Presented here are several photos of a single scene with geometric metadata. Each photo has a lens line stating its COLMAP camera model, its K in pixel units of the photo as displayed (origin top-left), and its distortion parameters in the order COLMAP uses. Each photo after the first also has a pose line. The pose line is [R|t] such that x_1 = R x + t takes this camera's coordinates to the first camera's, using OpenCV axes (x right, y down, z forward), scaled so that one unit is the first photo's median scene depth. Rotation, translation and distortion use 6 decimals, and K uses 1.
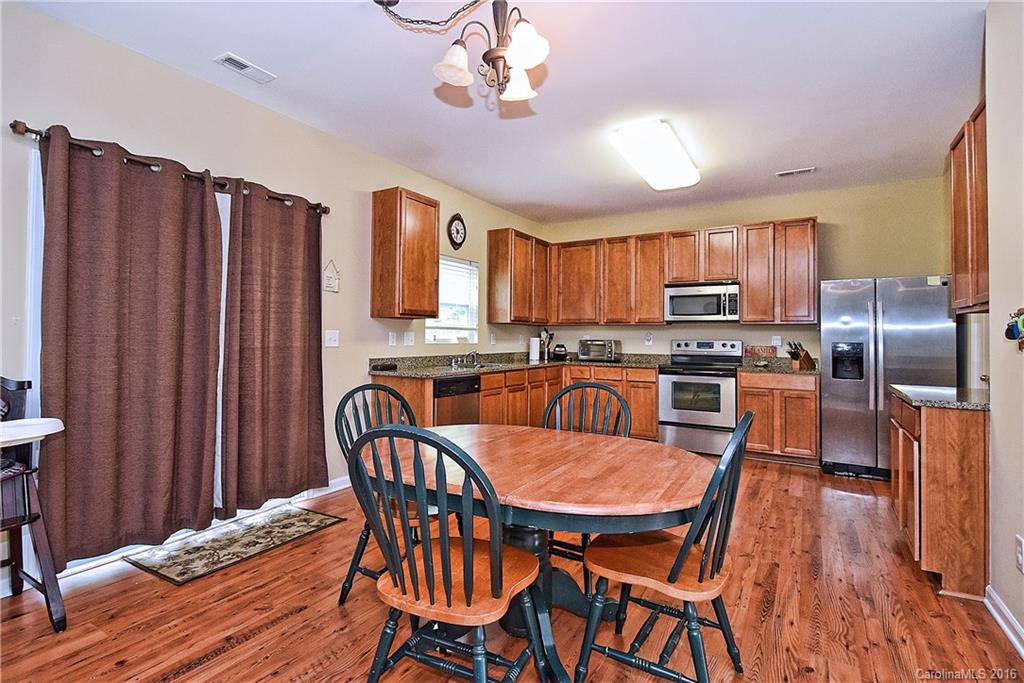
lens RADIAL K [[484.5, 0, 508.5], [0, 484.5, 326.5], [0, 0, 1]] dist [-0.001270, -0.000355]
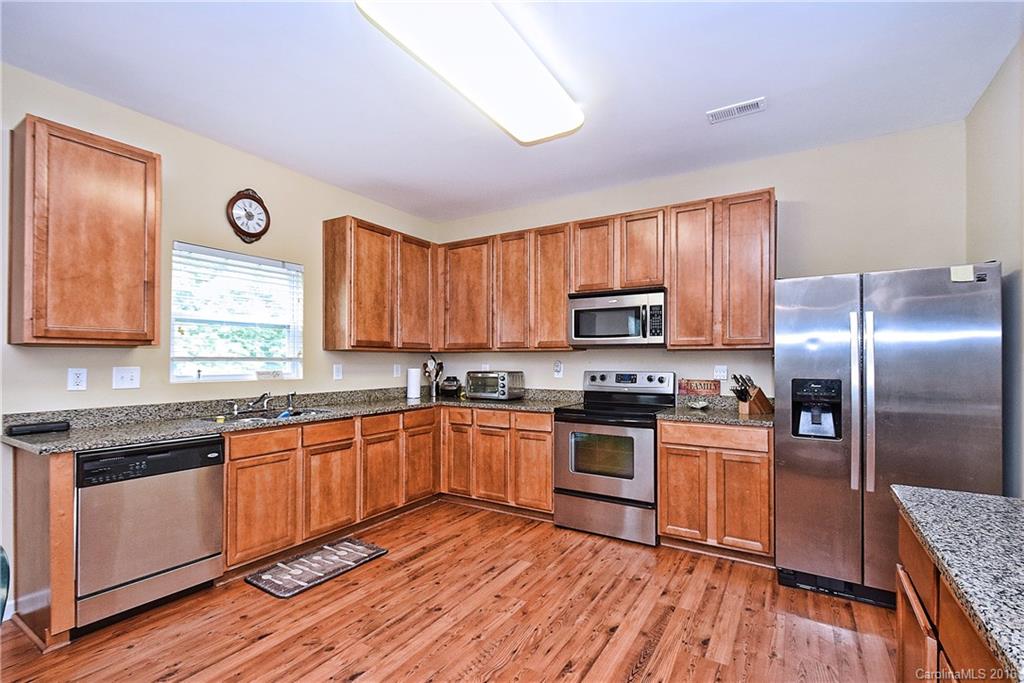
lens RADIAL K [[444.8, 0, 531.1], [0, 444.8, 356.1], [0, 0, 1]] dist [0.003170, 0.000091]
pose [[0.999886, -0.008210, 0.012656, 0.264351], [0.008054, 0.999891, 0.012381, -0.004155], [-0.012756, -0.012278, 0.999843, 0.349463]]
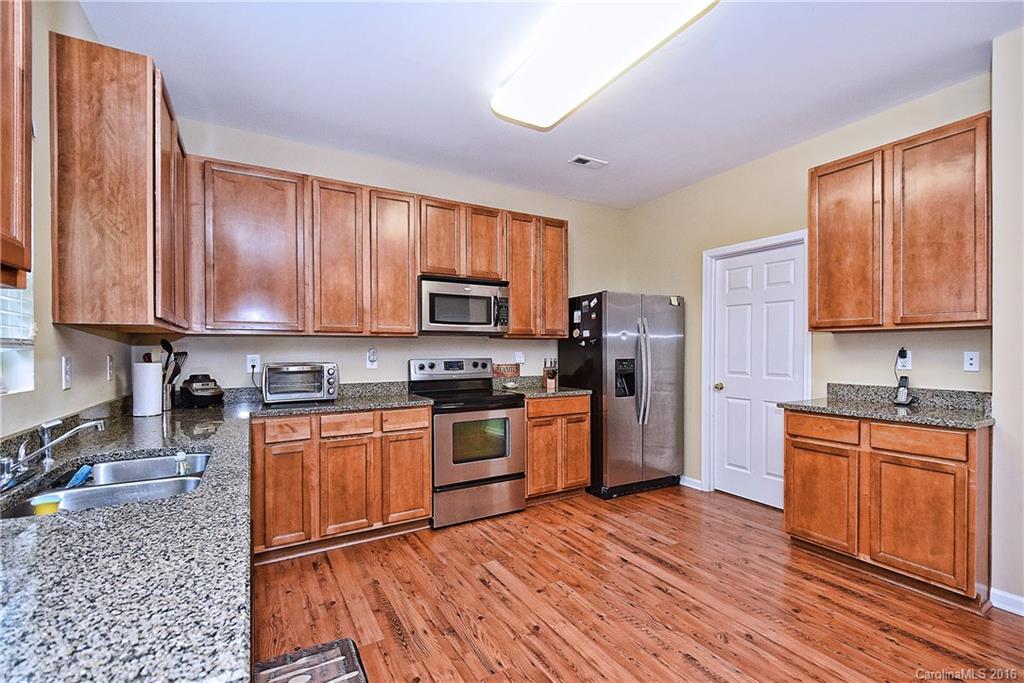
lens RADIAL K [[462.6, 0, 511.9], [0, 462.6, 350.3], [0, 0, 1]] dist [-0.000988, -0.000135]
pose [[0.476745, -0.014807, 0.878917, -0.170206], [-0.010411, 0.999693, 0.022489, -0.000868], [-0.878980, -0.019872, 0.476445, 0.609301]]
